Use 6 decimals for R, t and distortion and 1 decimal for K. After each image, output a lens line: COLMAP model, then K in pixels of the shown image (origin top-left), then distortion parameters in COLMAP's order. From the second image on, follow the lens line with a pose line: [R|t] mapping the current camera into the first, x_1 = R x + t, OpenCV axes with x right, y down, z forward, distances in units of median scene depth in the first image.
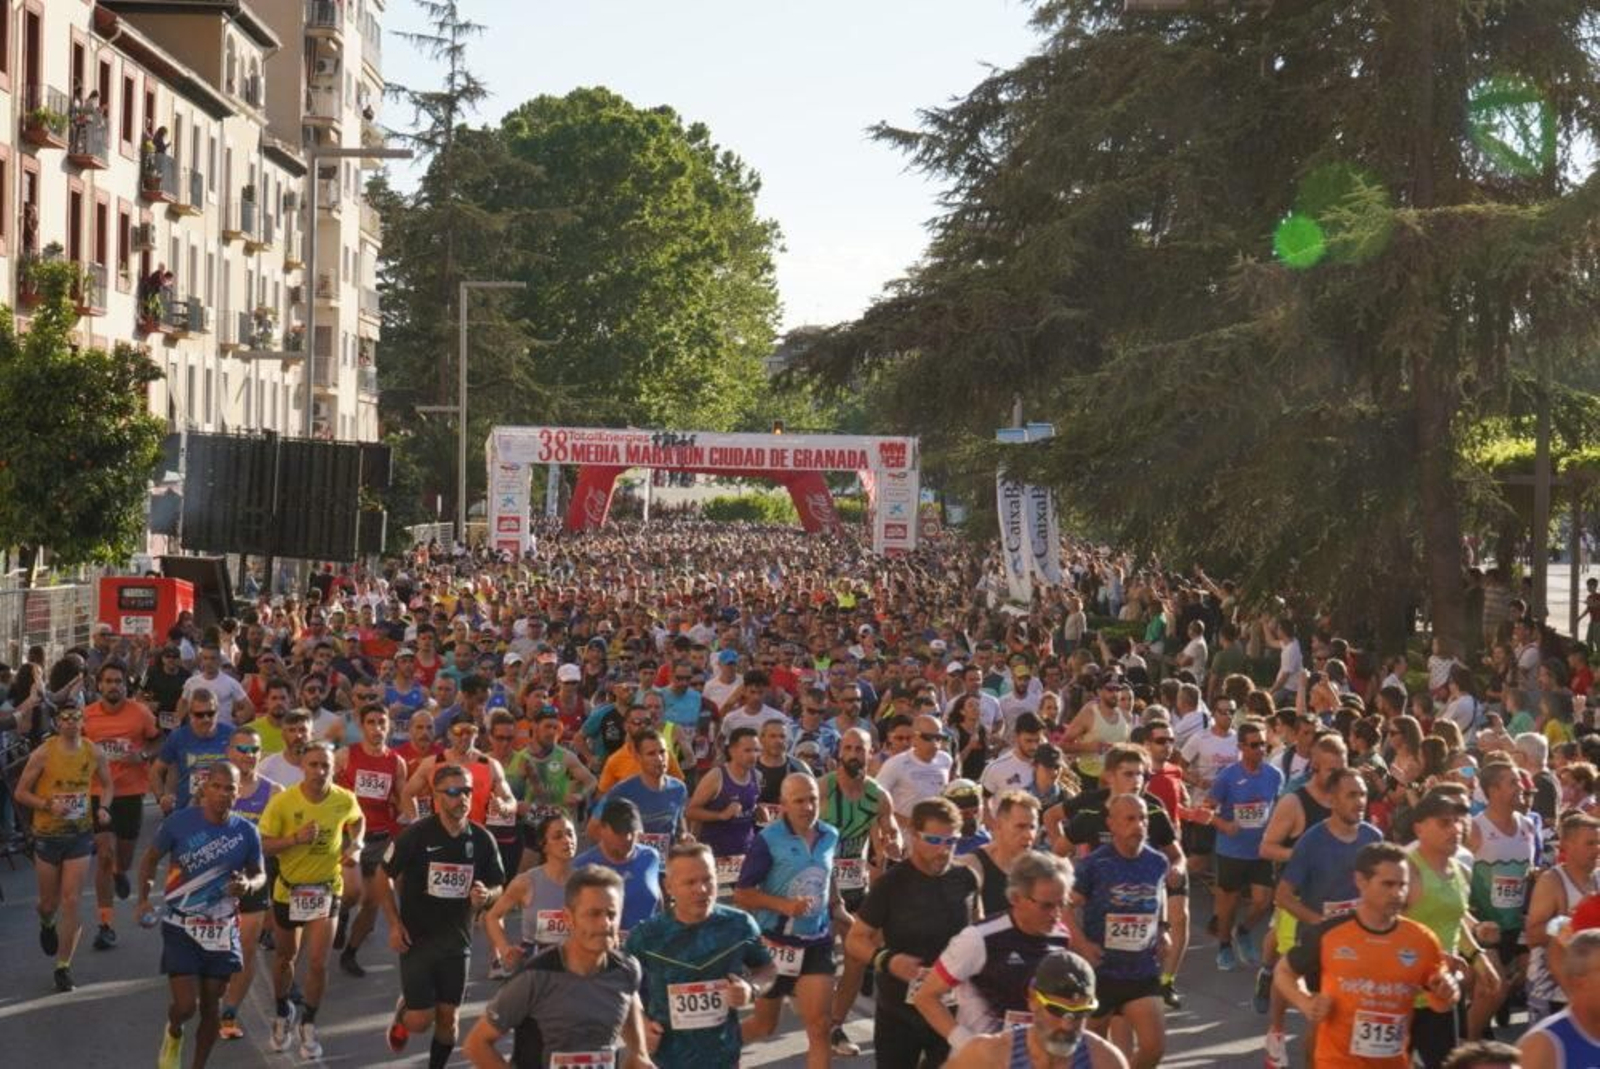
lens RADIAL K [[3058.7, 0, 800.0], [0, 3058.7, 534.5], [0, 0, 1]] dist [-0.043566, 0.066436]
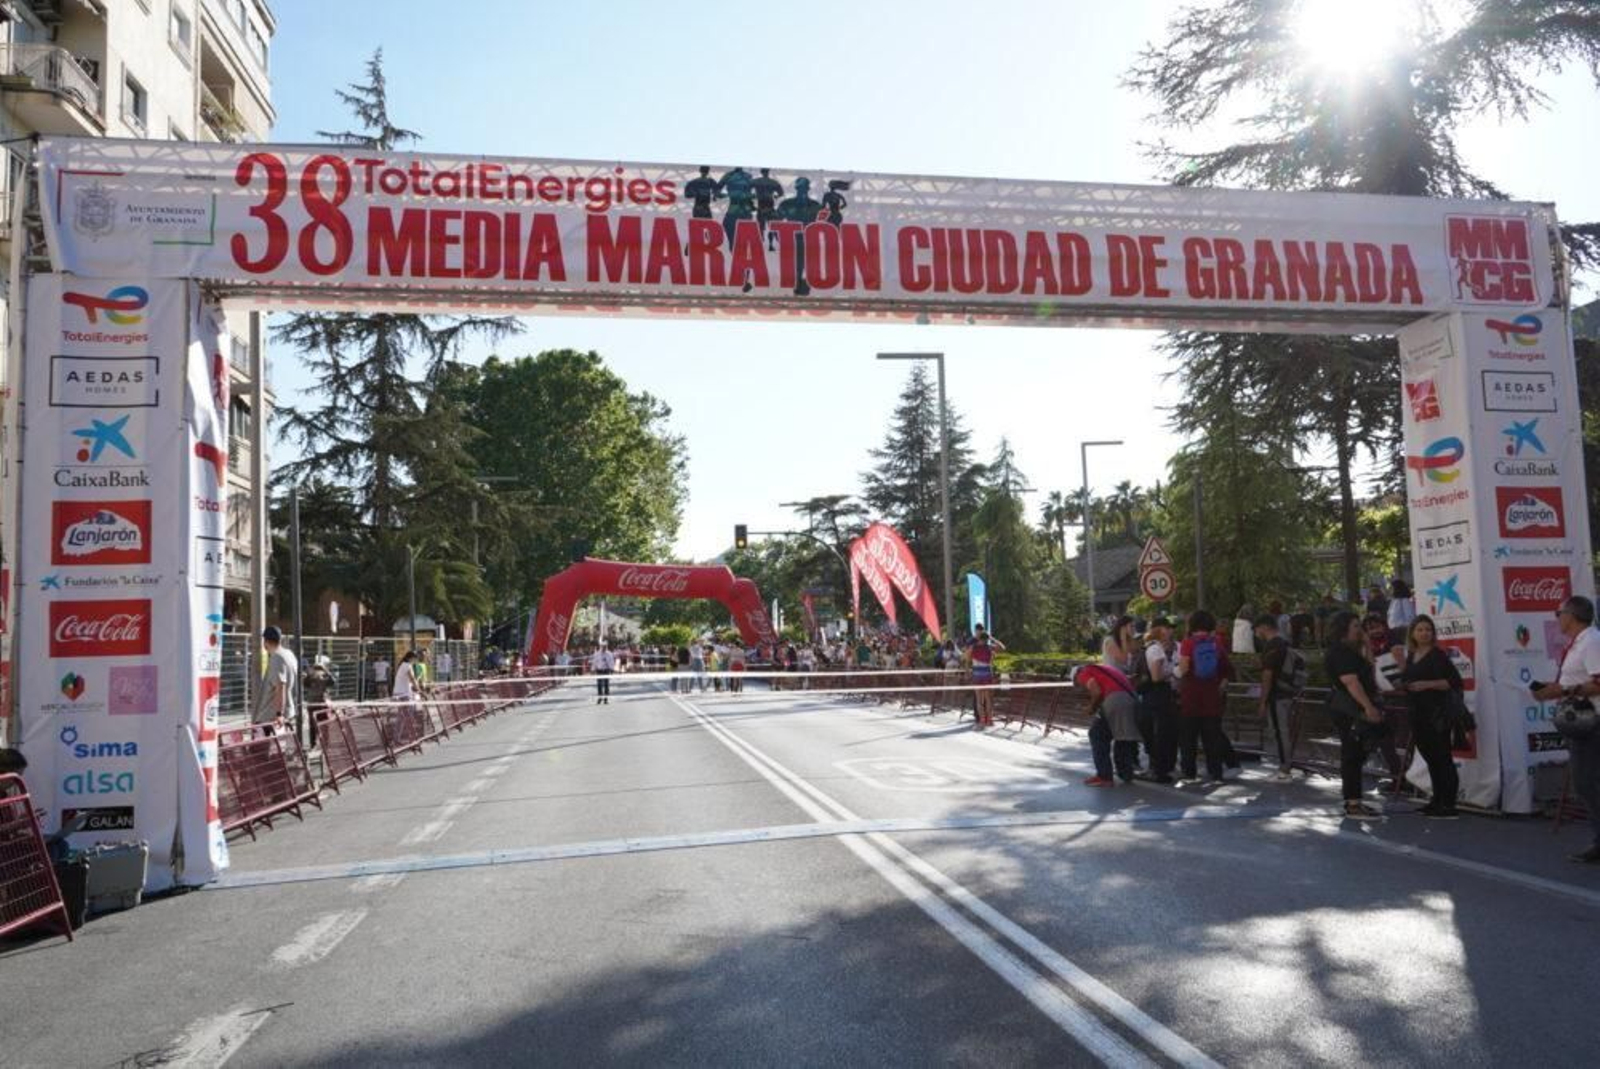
lens RADIAL K [[1271.5, 0, 799.7], [0, 1271.5, 550.5], [0, 0, 1]] dist [-0.009706, -0.000904]
pose [[0.992558, -0.043529, 0.113728, -0.035621], [0.053310, 0.995003, -0.084427, 0.006279], [-0.109484, 0.089861, 0.989918, 0.606796]]
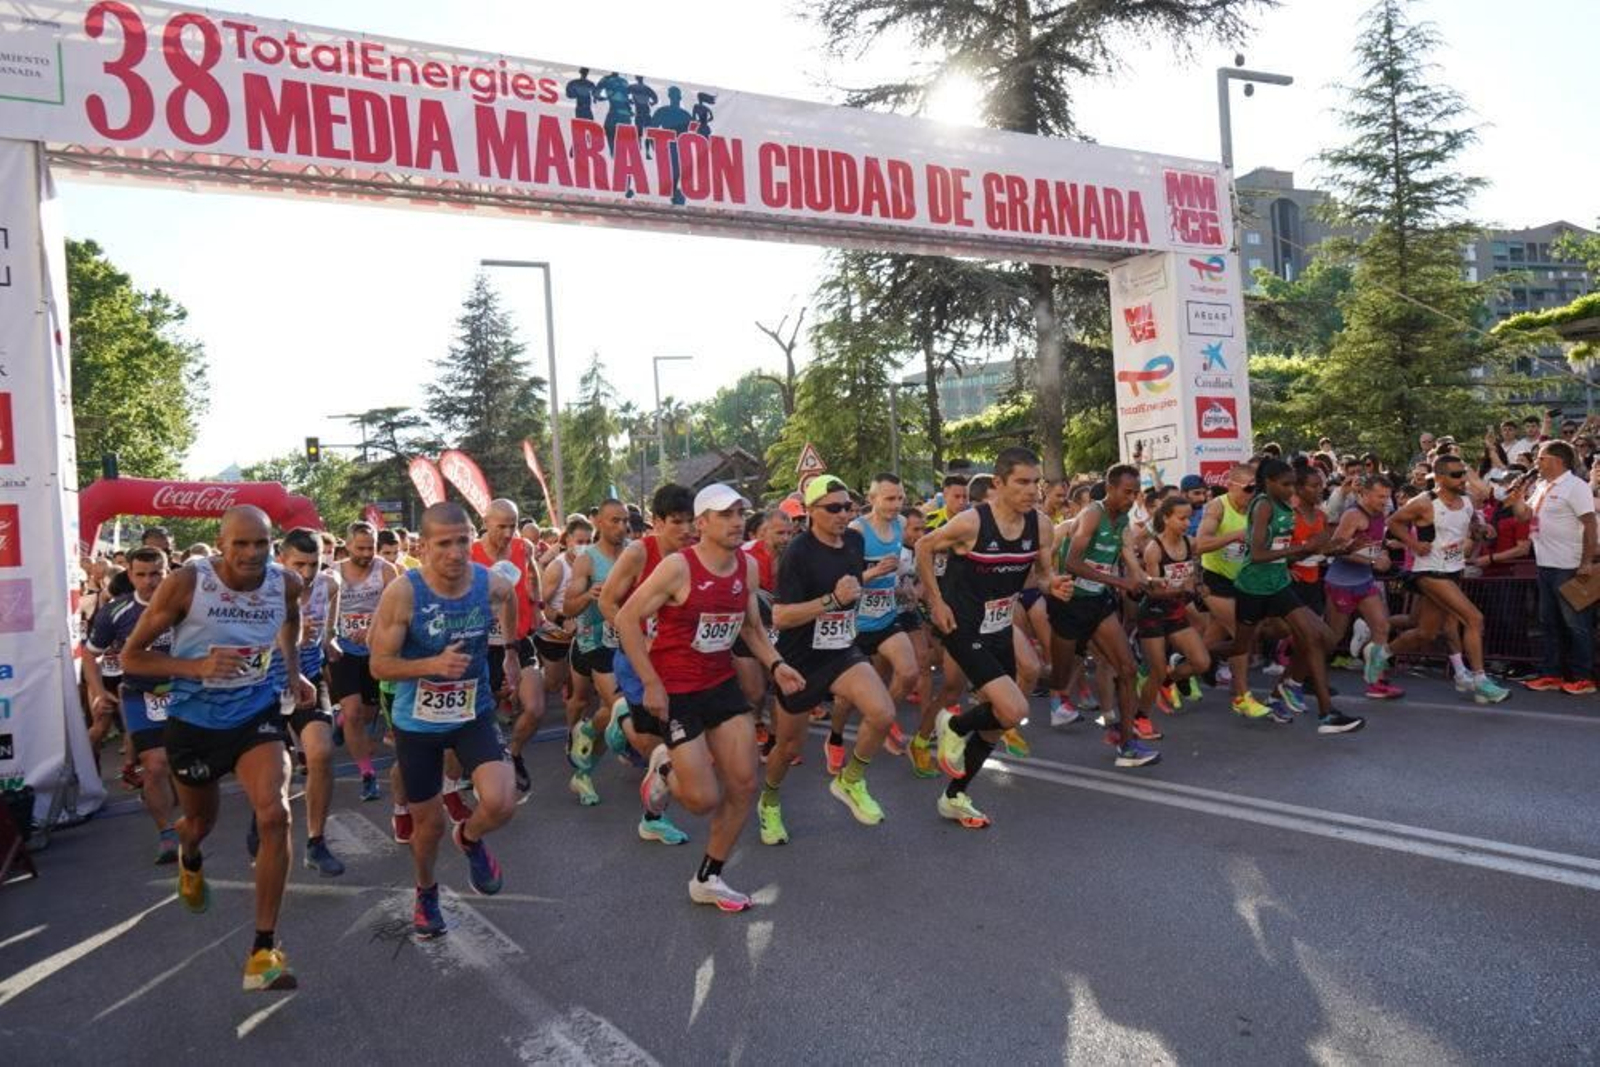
lens RADIAL K [[1269.9, 0, 800.0], [0, 1269.9, 533.5], [0, 0, 1]] dist [0.003465, -0.015755]
pose [[0.883142, -0.076386, 0.462845, -0.057382], [0.088544, 0.996062, -0.004564, 0.006167], [-0.460673, 0.045013, 0.886428, 0.608124]]
